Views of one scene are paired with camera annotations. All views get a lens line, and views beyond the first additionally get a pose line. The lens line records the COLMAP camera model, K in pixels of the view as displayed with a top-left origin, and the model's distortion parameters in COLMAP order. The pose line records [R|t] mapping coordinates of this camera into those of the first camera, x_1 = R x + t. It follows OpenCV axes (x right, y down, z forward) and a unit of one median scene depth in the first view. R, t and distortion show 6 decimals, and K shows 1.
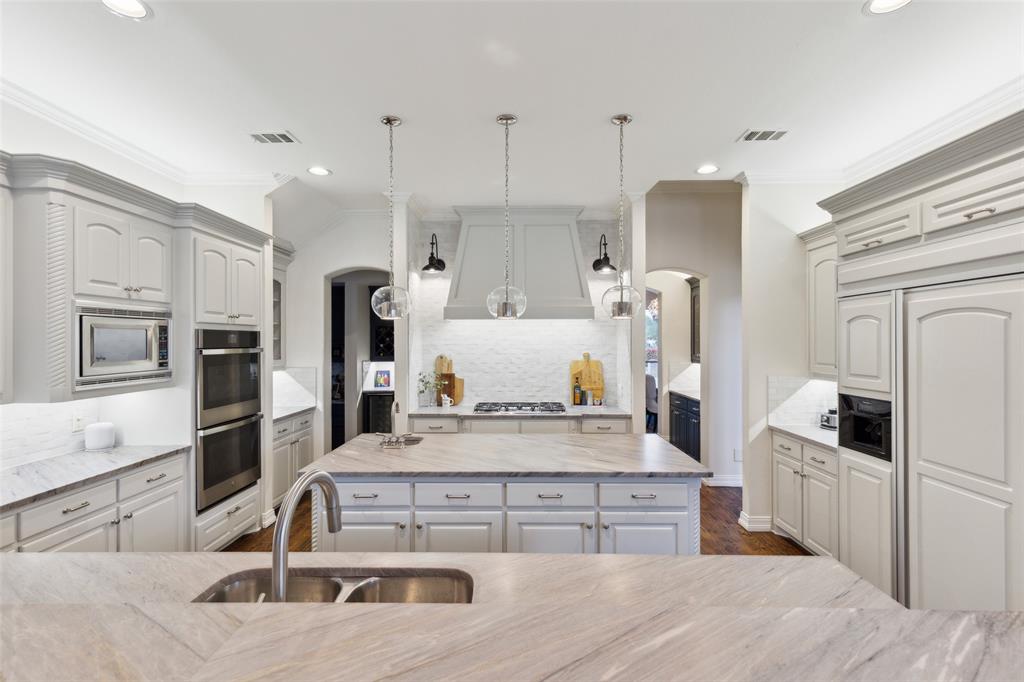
lens RADIAL K [[467.7, 0, 515.0], [0, 467.7, 345.4], [0, 0, 1]] dist [0.006215, -0.000158]
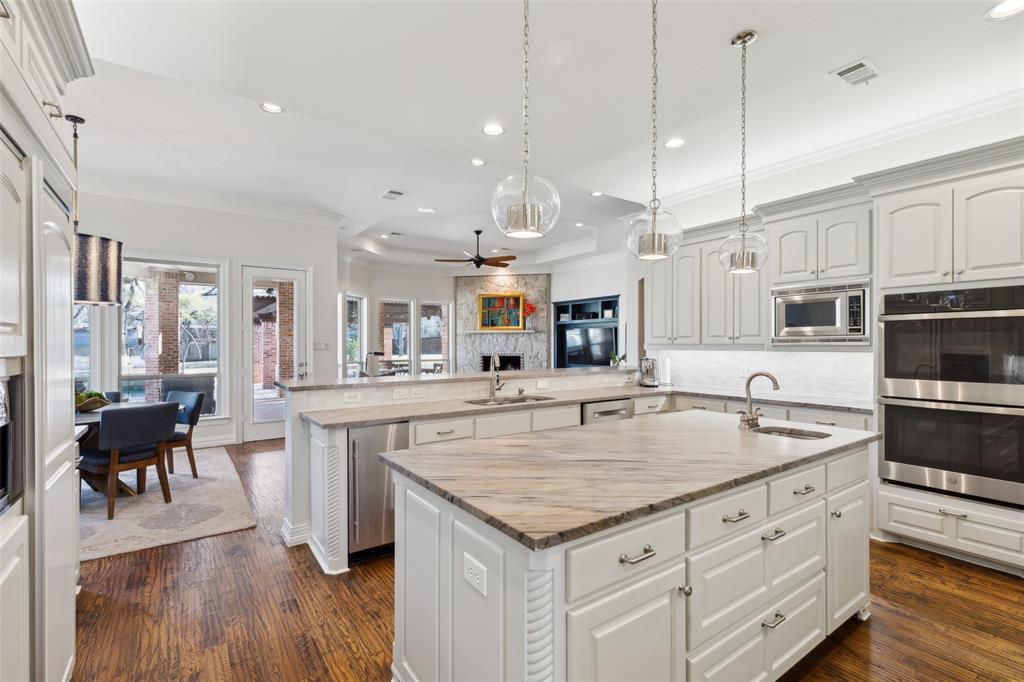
lens RADIAL K [[467.7, 0, 515.0], [0, 467.7, 345.4], [0, 0, 1]] dist [0.006215, -0.000158]
pose [[-0.805304, 0.004624, -0.592844, 0.445461], [-0.003573, 0.999914, 0.012653, 0.051317], [0.592851, 0.012308, -0.805218, 1.115904]]
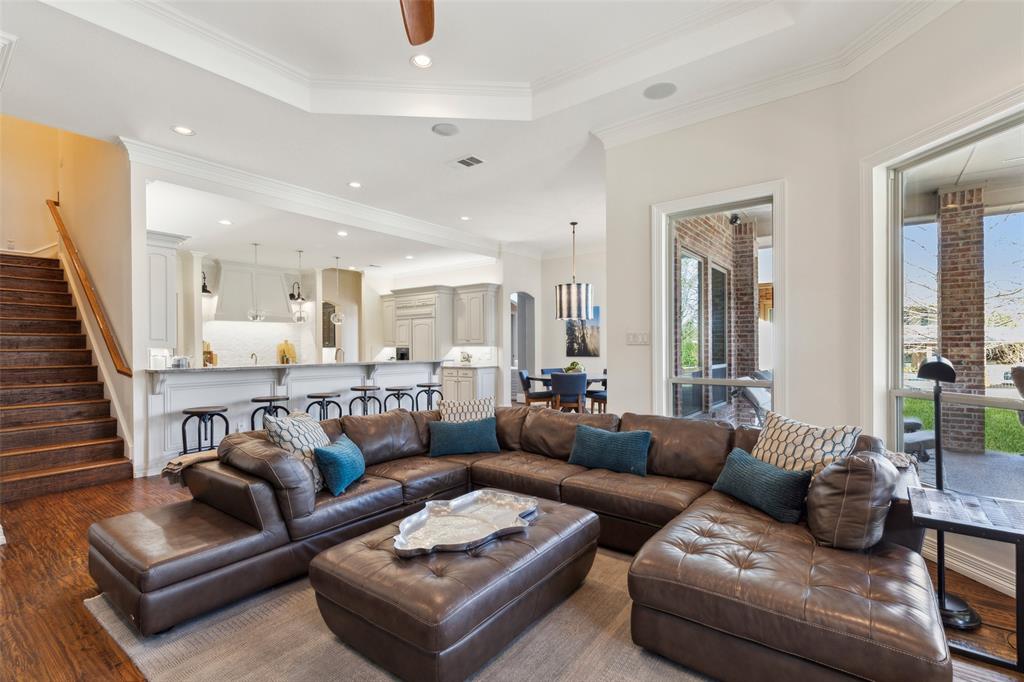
lens RADIAL K [[467.7, 0, 515.0], [0, 467.7, 345.4], [0, 0, 1]] dist [0.006215, -0.000158]
pose [[0.600406, -0.003034, 0.799690, -1.154312], [0.017160, 0.999811, -0.009090, 0.100434], [-0.799512, 0.019181, 0.600344, -1.318017]]
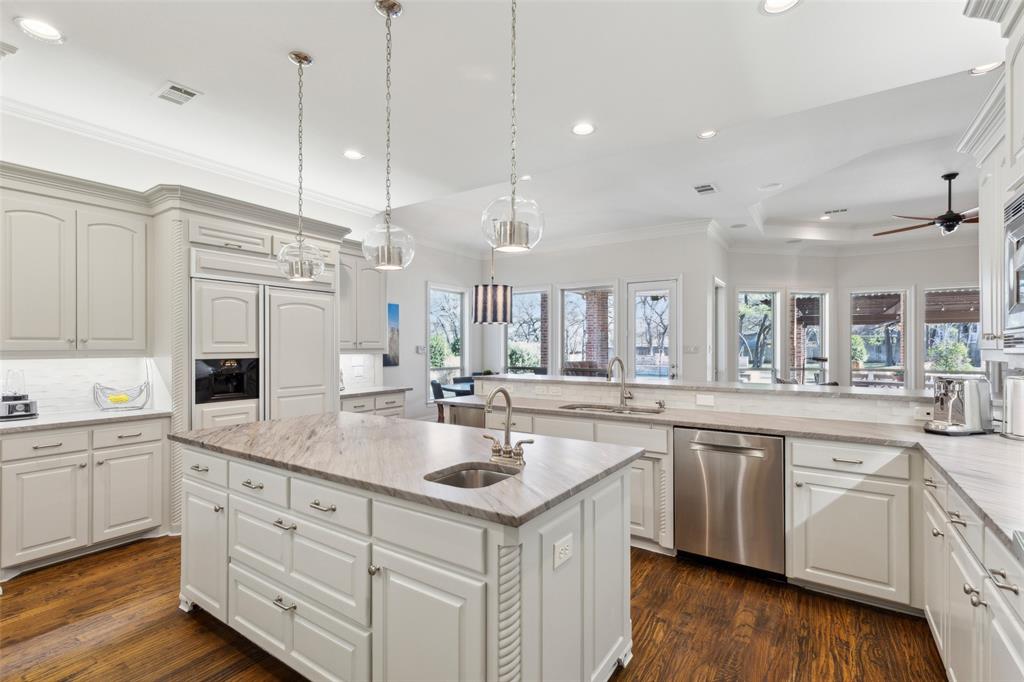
lens RADIAL K [[467.7, 0, 515.0], [0, 467.7, 345.4], [0, 0, 1]] dist [0.006215, -0.000158]
pose [[-0.836607, 0.001102, 0.547802, -0.469438], [0.005197, 0.999969, 0.005925, 0.049303], [-0.547778, 0.007804, -0.836587, 1.177492]]
